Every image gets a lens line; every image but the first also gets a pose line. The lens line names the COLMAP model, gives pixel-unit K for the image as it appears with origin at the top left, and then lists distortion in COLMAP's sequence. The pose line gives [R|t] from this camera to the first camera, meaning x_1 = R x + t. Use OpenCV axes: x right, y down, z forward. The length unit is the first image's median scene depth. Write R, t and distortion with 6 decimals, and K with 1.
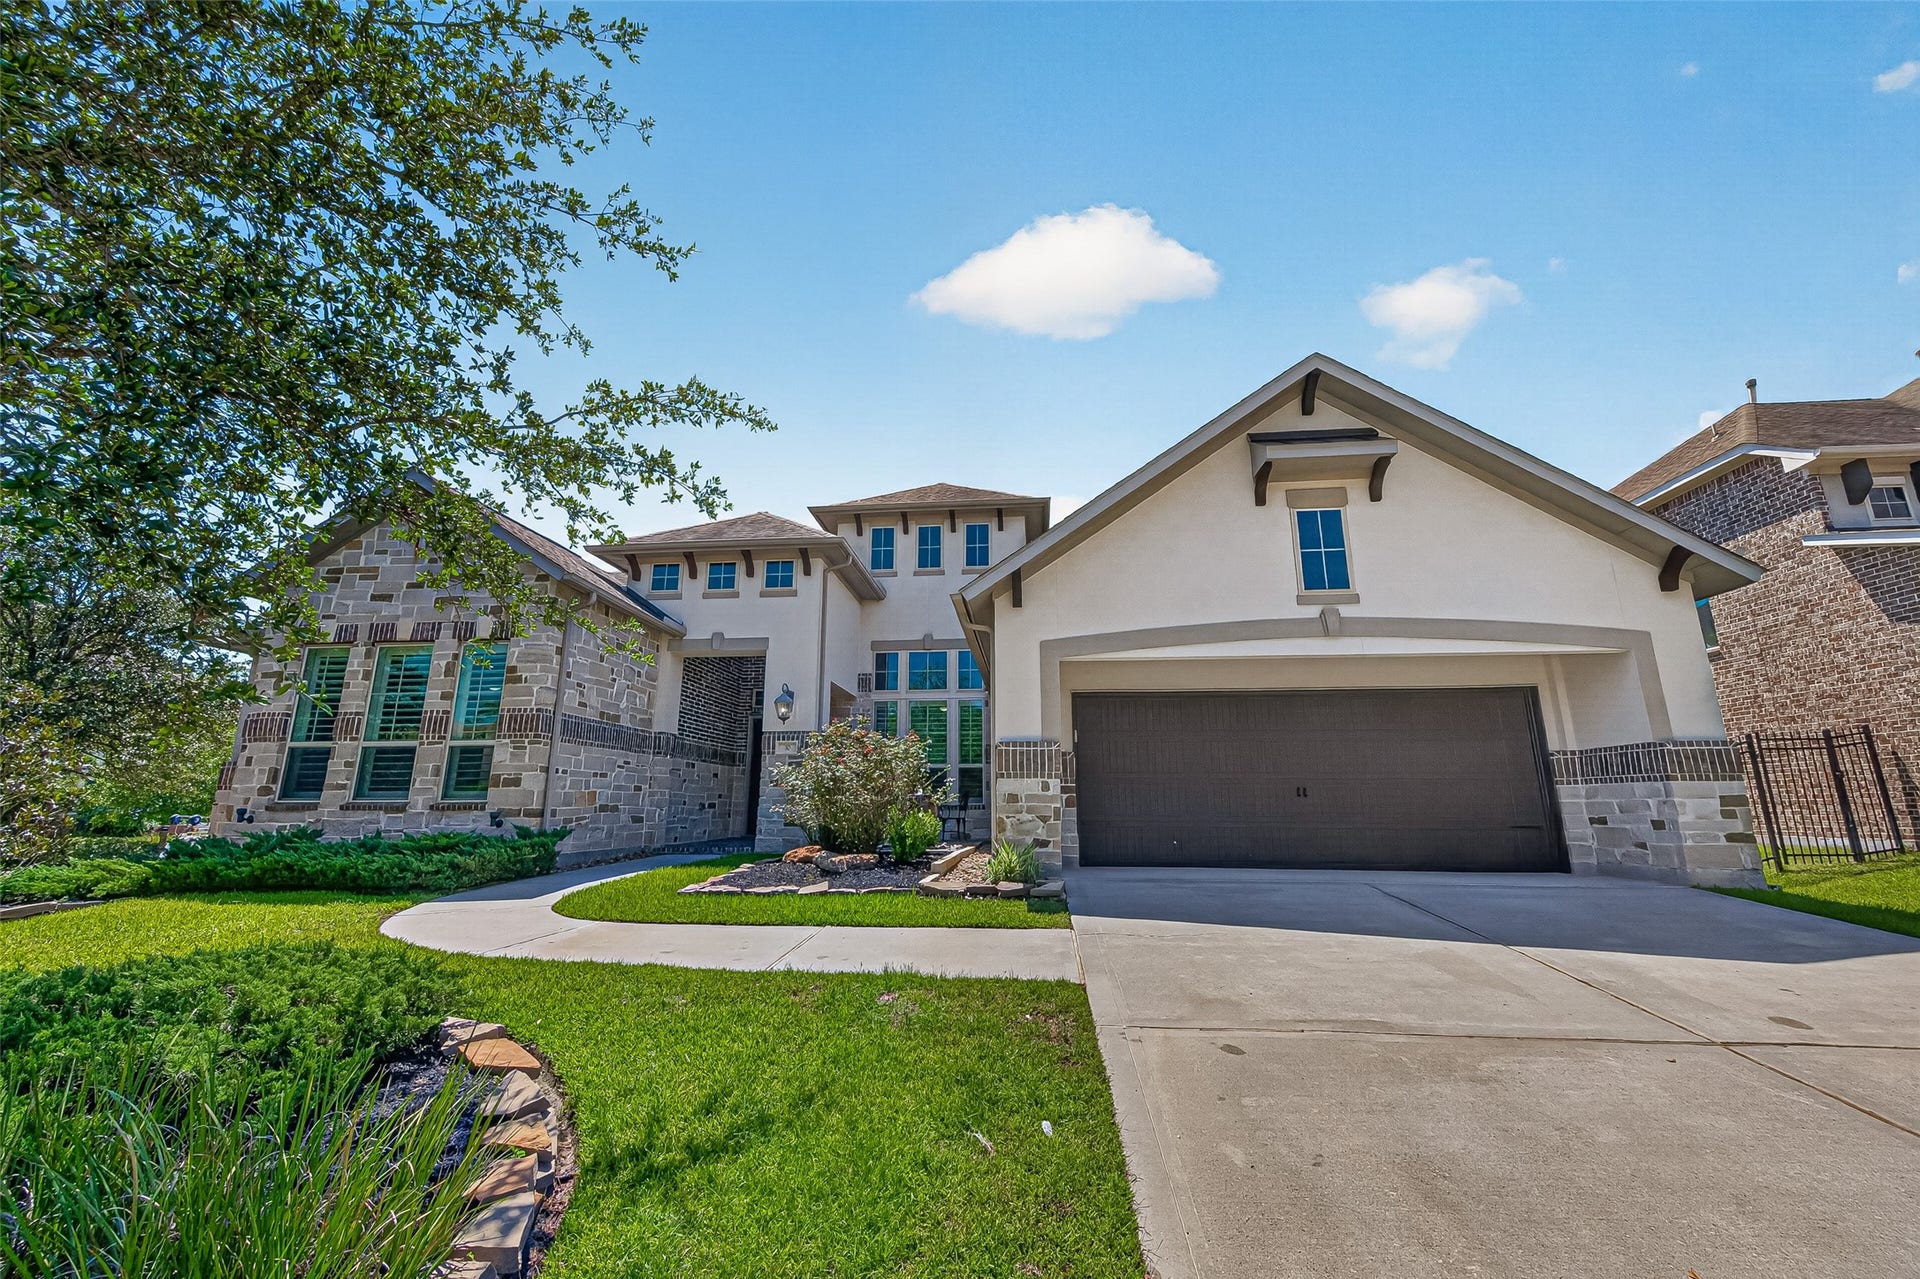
lens RADIAL K [[764.9, 0, 952.0], [0, 764.9, 630.8], [0, 0, 1]] dist [0.003748, -0.000900]
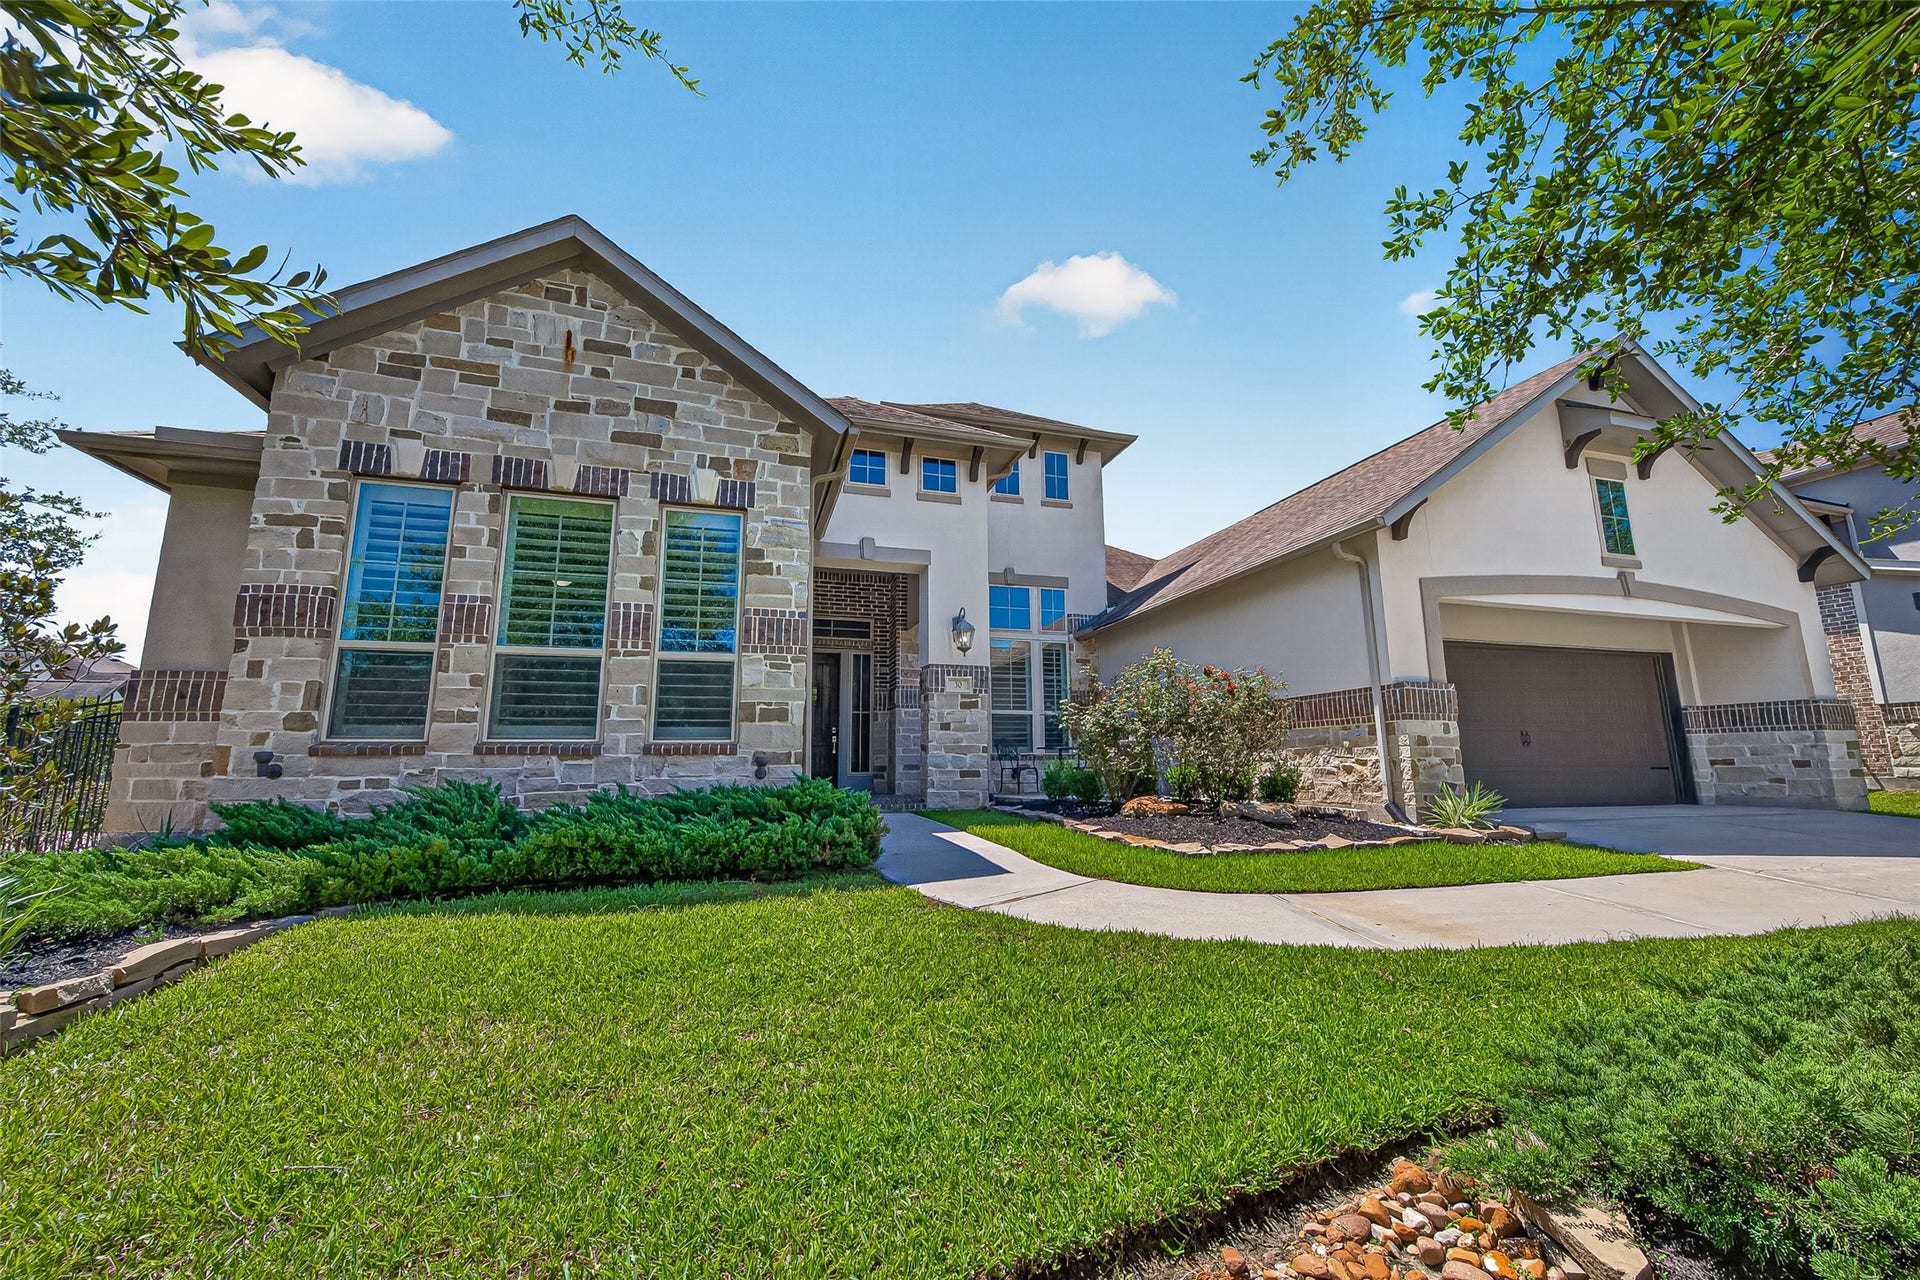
lens RADIAL K [[764.9, 0, 961.1], [0, 764.9, 636.5], [0, 0, 1]] dist [0.003748, -0.000900]
pose [[0.919605, 0.060285, 0.388191, -0.666661], [-0.083775, 0.995519, 0.043859, 0.079114], [-0.383807, -0.072854, 0.920535, 0.289671]]
